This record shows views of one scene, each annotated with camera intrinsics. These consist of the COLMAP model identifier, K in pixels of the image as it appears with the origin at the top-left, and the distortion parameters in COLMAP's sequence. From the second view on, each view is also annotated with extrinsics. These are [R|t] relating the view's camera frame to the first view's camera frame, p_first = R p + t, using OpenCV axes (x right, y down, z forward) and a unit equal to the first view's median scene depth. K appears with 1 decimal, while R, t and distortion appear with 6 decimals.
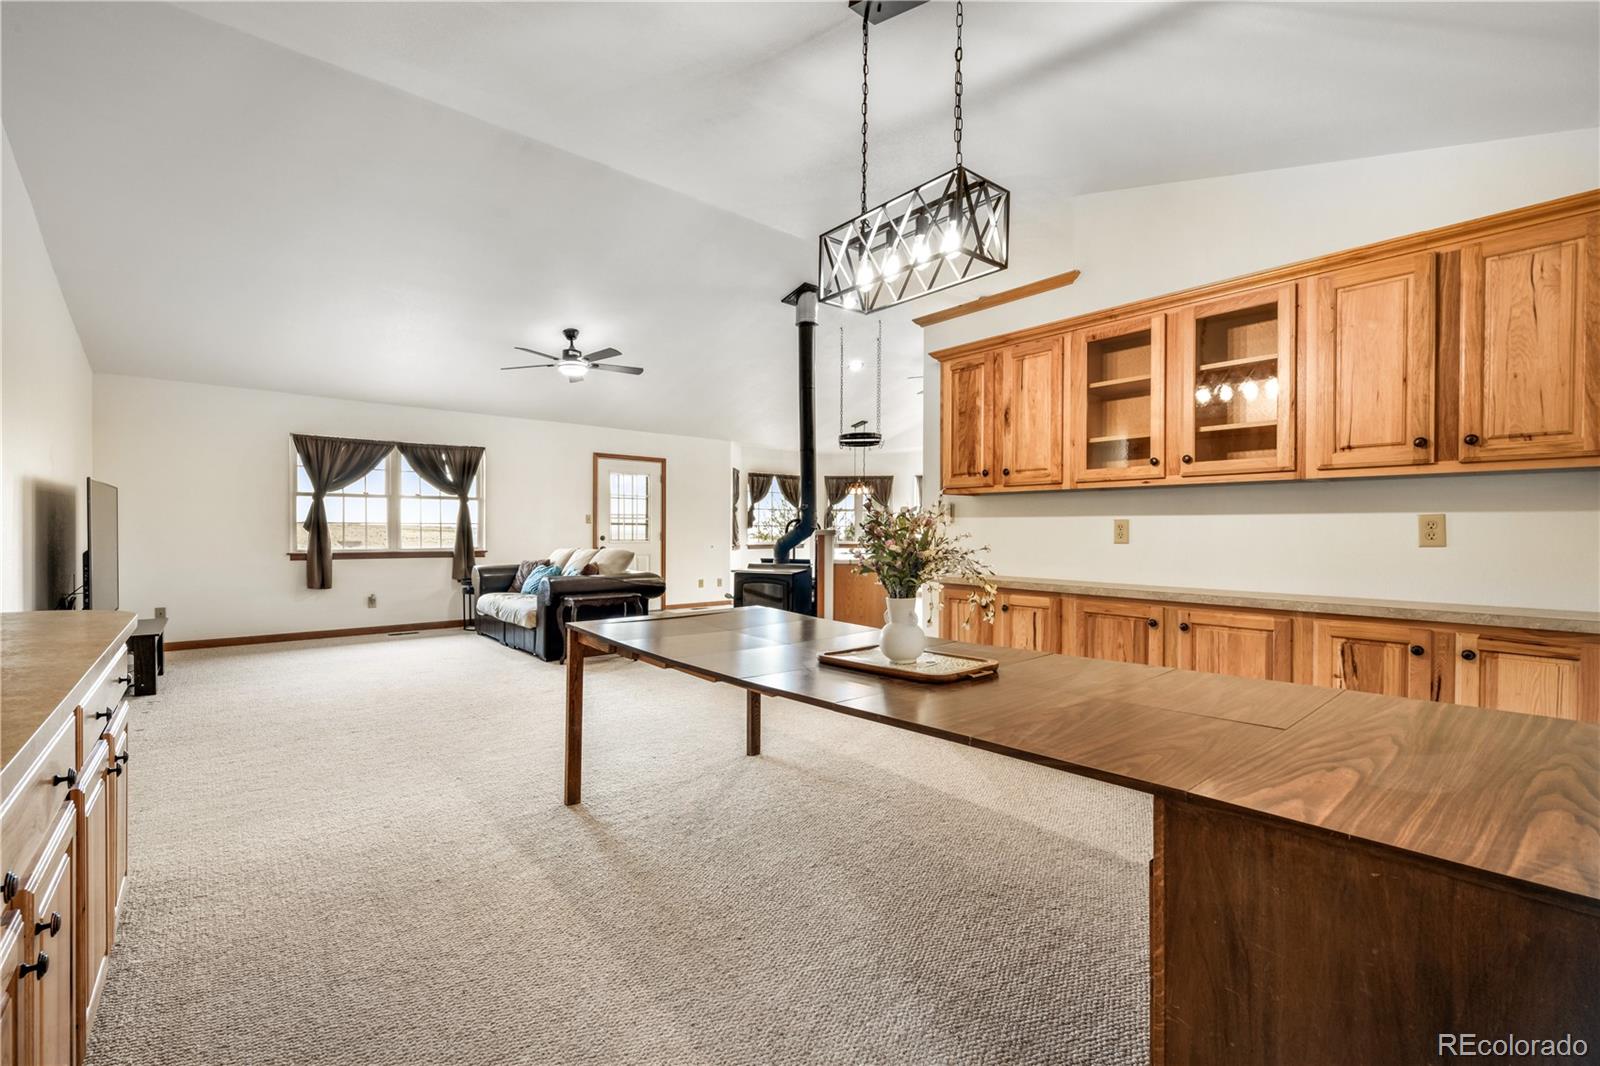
lens RADIAL K [[675.4, 0, 795.0], [0, 675.4, 529.0], [0, 0, 1]] dist [-0.000492, -0.000157]
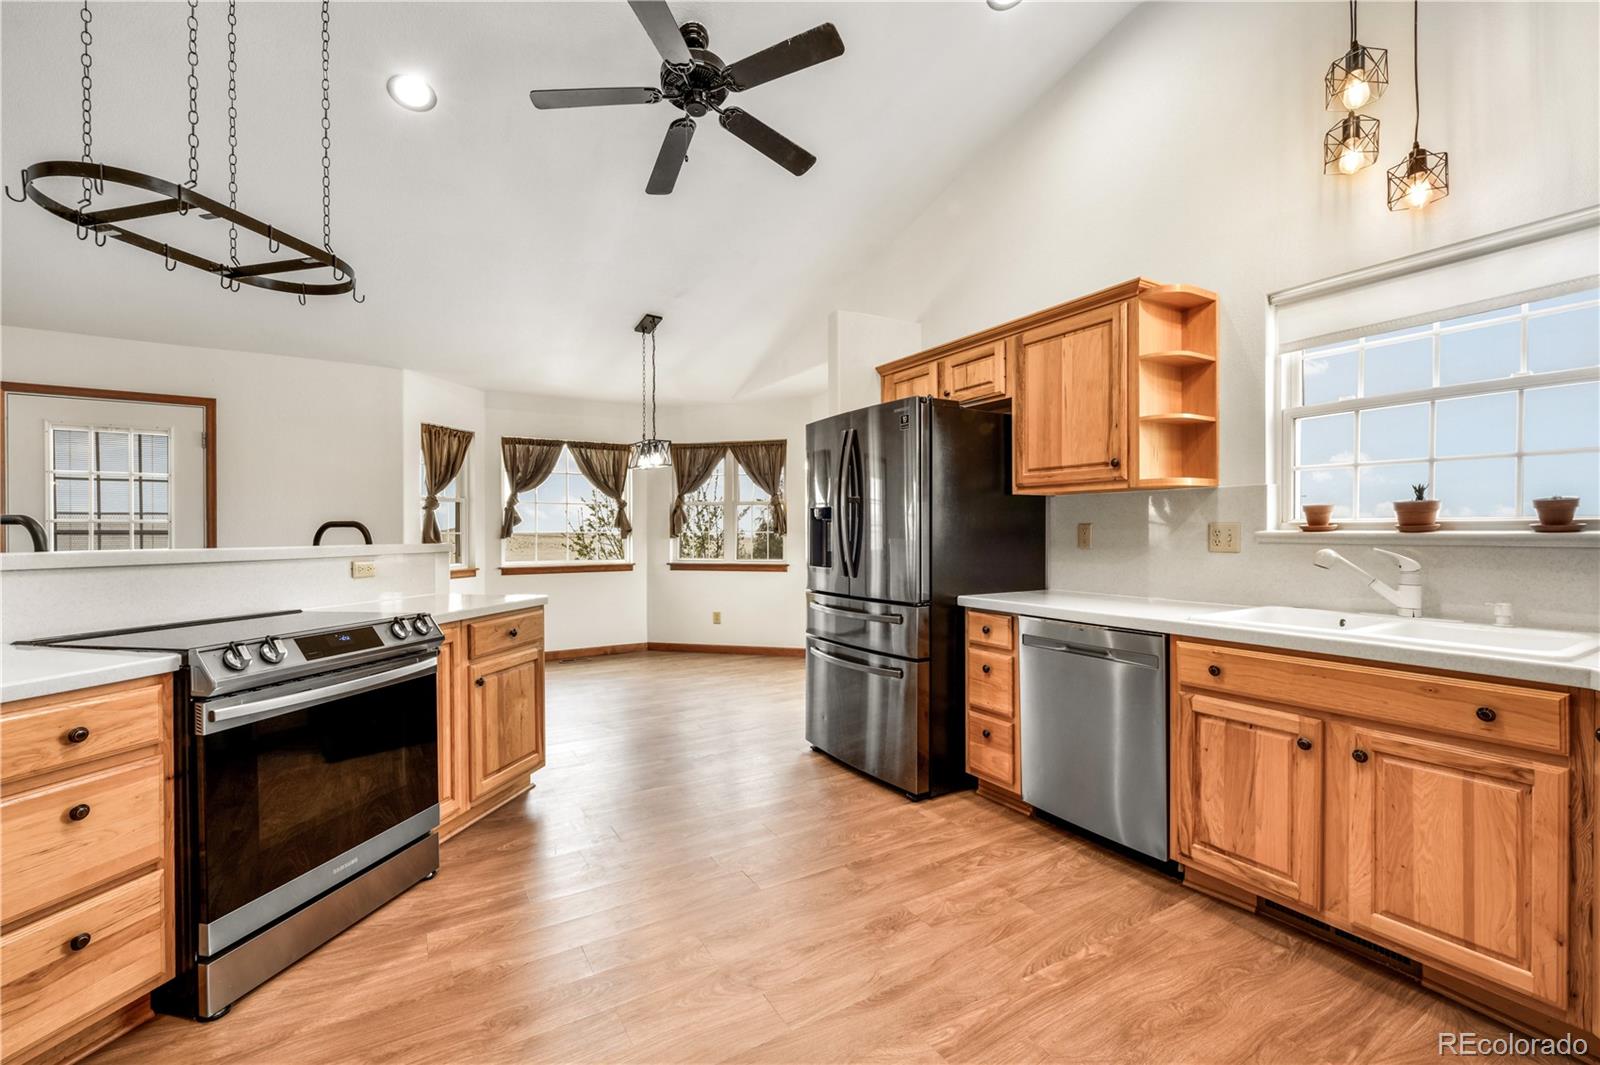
lens RADIAL K [[676.2, 0, 800.0], [0, 676.2, 532.5], [0, 0, 1]] dist [-0.001619, -0.000426]
pose [[0.986870, -0.007057, -0.161360, 0.400303], [0.006574, 0.999972, -0.003524, -0.002737], [0.161380, 0.002417, 0.986889, 0.753740]]
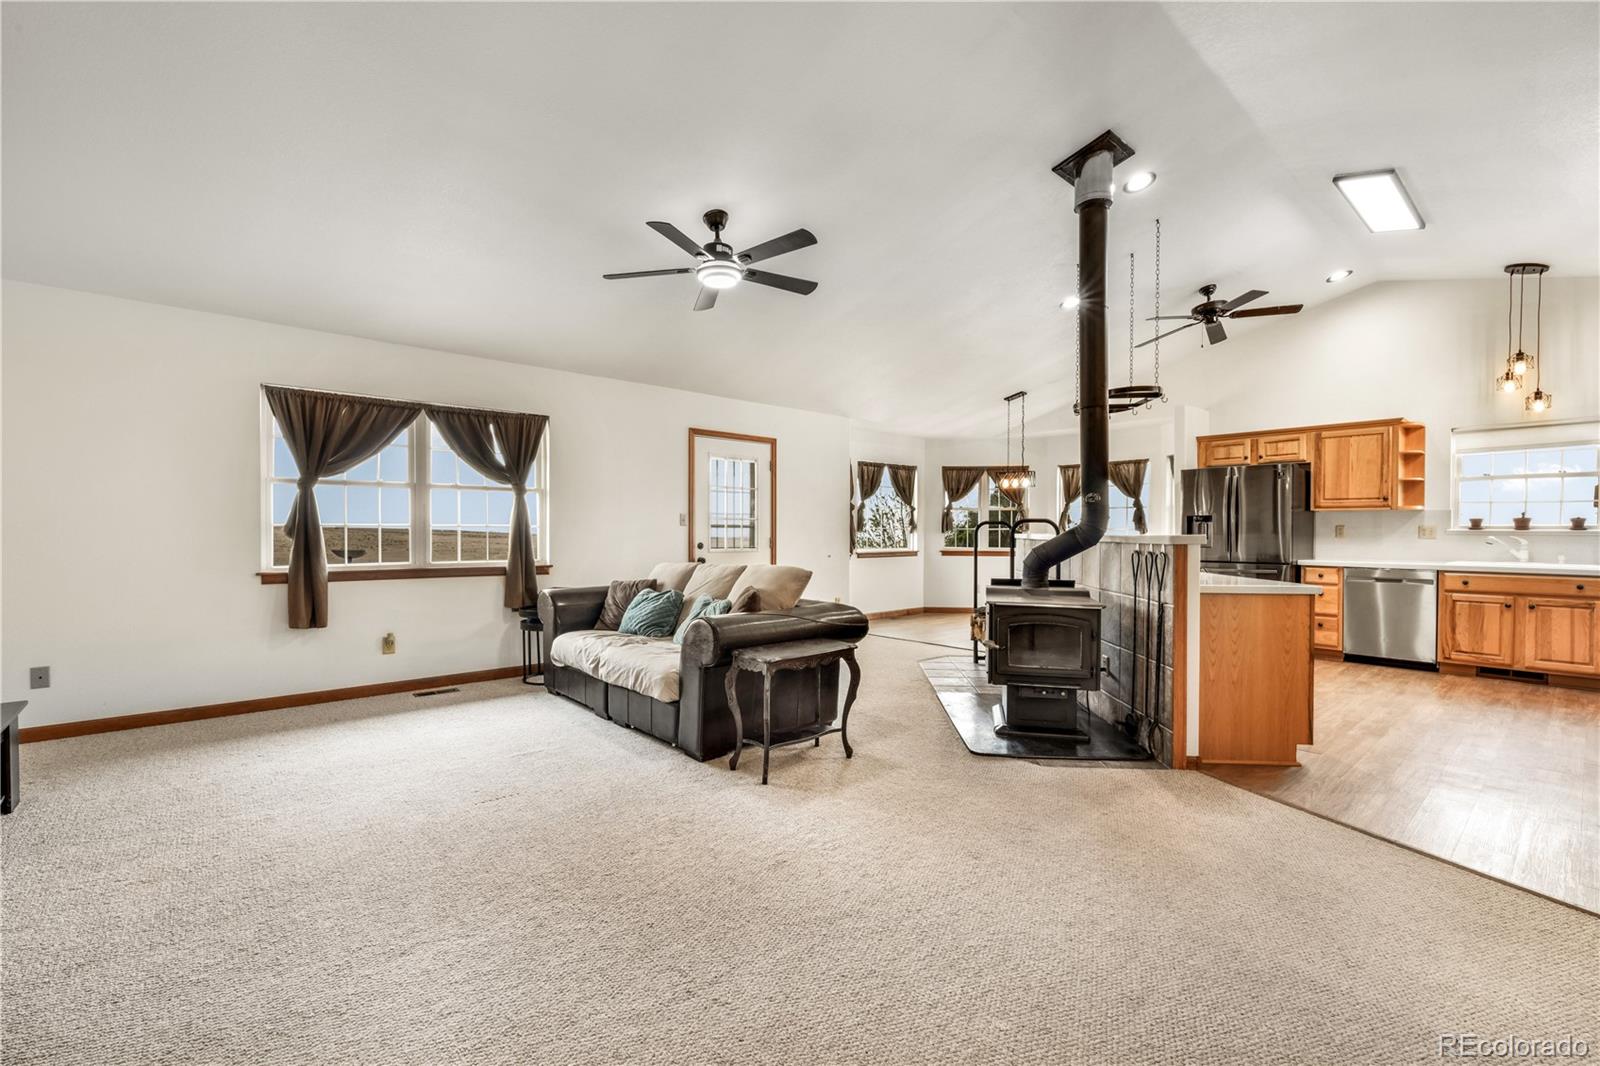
lens RADIAL K [[676.2, 0, 800.0], [0, 676.2, 533.0], [0, 0, 1]] dist [-0.001619, -0.000426]
pose [[0.999879, -0.002135, 0.015431, -0.228657], [0.002114, 0.999997, 0.001359, -0.001337], [-0.015434, -0.001326, 0.999880, 0.325482]]
